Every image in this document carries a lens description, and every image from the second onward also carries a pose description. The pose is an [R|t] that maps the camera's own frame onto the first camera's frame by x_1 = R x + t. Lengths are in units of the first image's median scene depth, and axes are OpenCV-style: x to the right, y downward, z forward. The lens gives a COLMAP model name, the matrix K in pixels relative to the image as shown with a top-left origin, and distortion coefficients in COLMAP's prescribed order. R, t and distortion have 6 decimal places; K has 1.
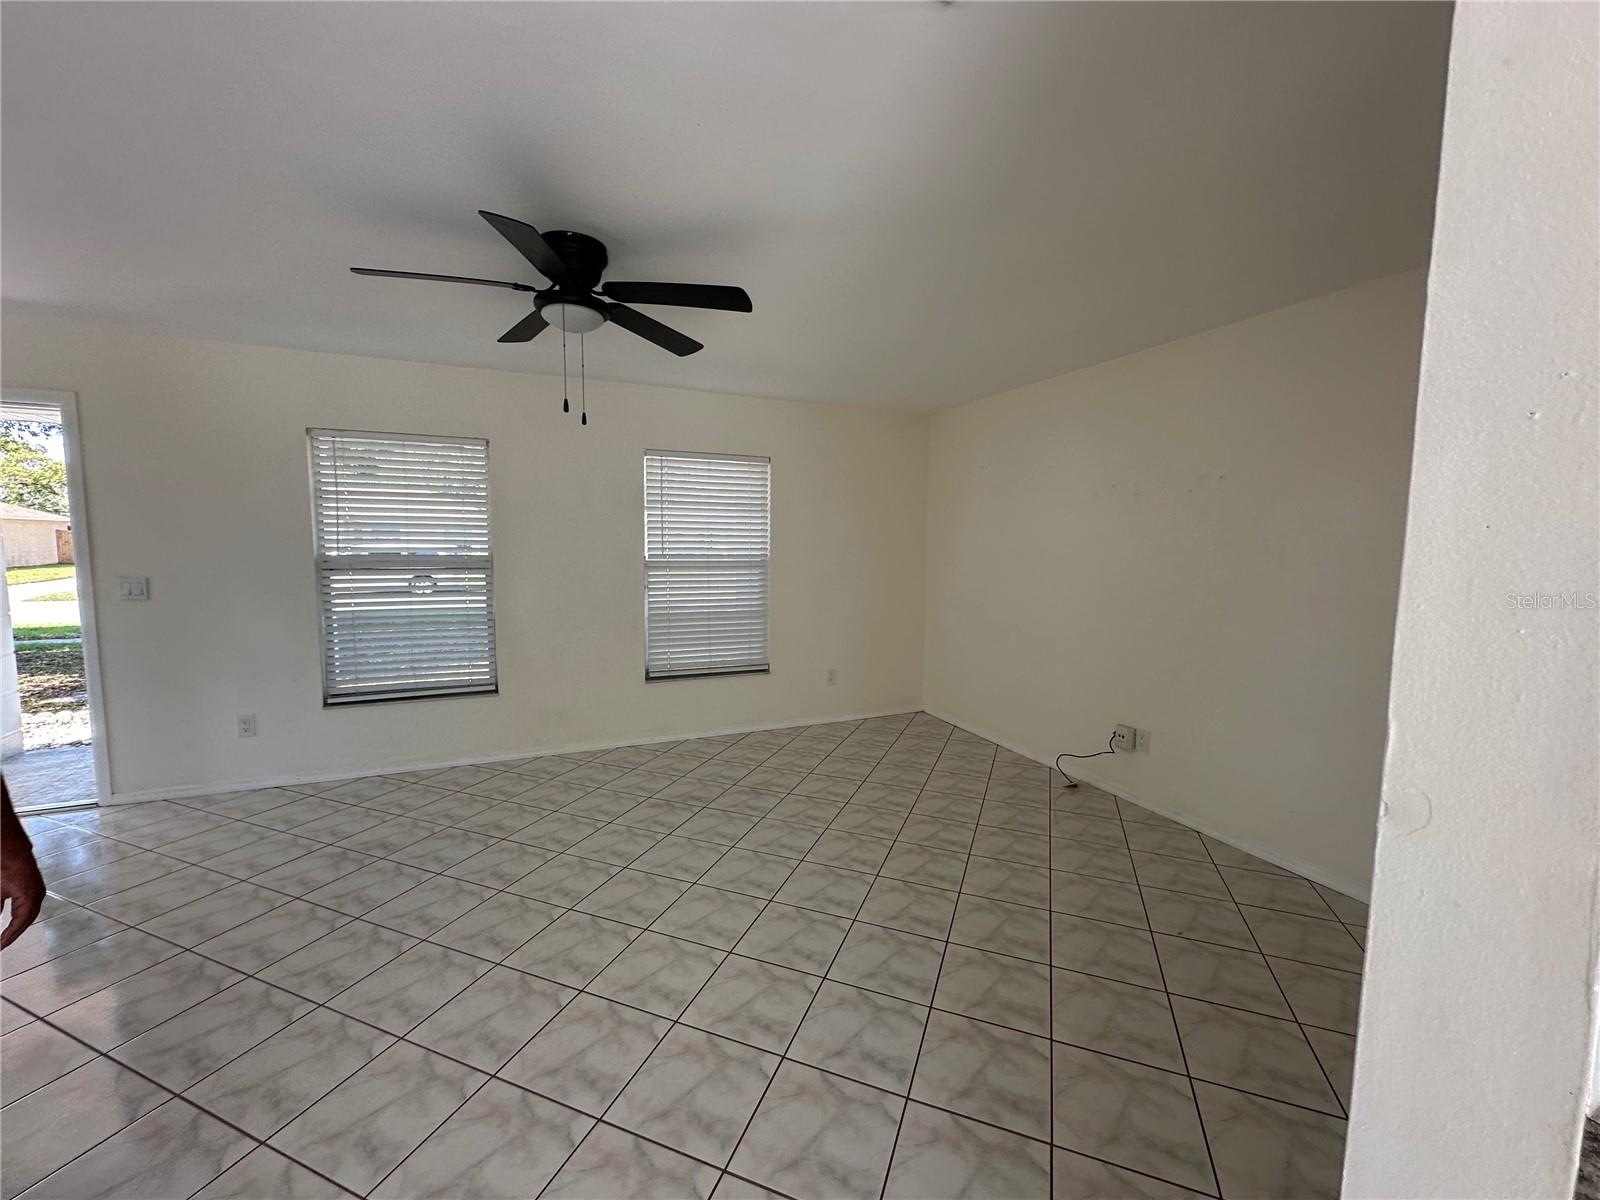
lens RADIAL K [[639.3, 0, 796.2], [0, 639.3, 598.6], [0, 0, 1]] dist [-0.002910, 0.002482]
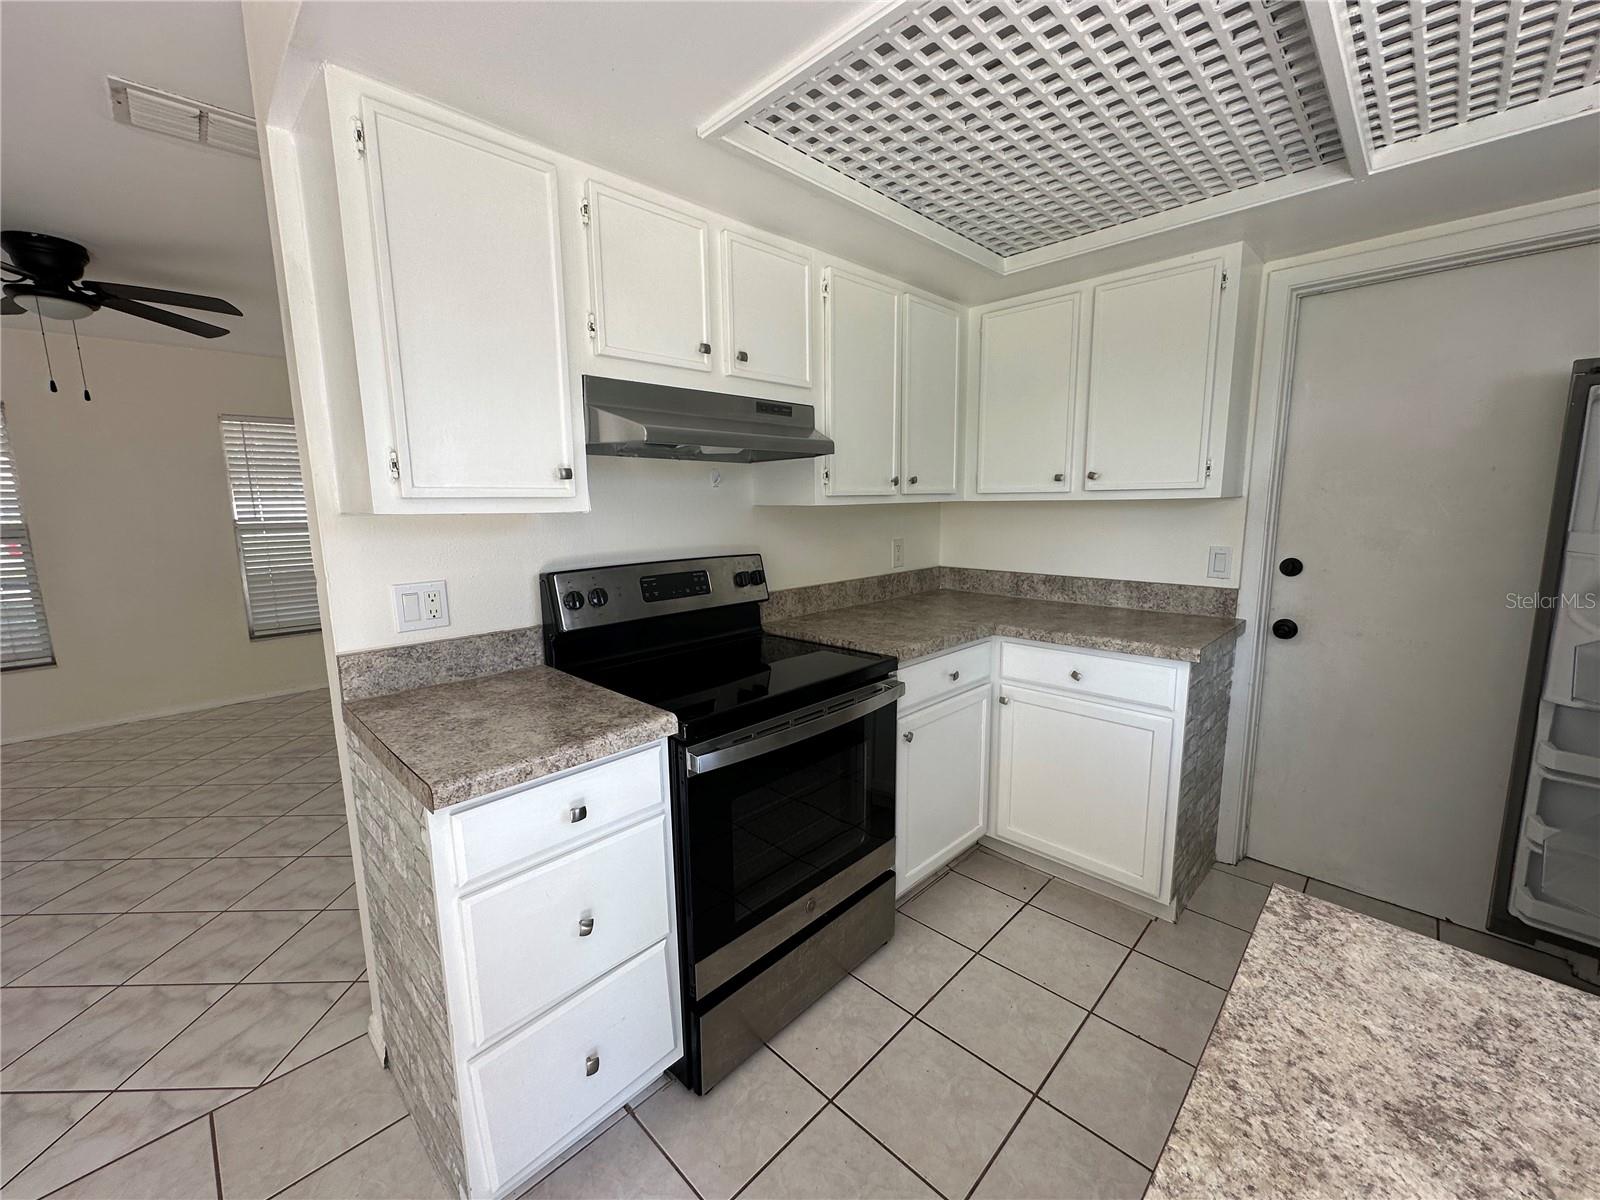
lens RADIAL K [[639.3, 0, 804.3], [0, 639.3, 600.3], [0, 0, 1]] dist [-0.002910, 0.002482]
pose [[0.925731, -0.068797, 0.371872, 0.228072], [0.050721, 0.997016, 0.058185, 0.051626], [-0.374765, -0.035001, 0.926459, -0.317099]]
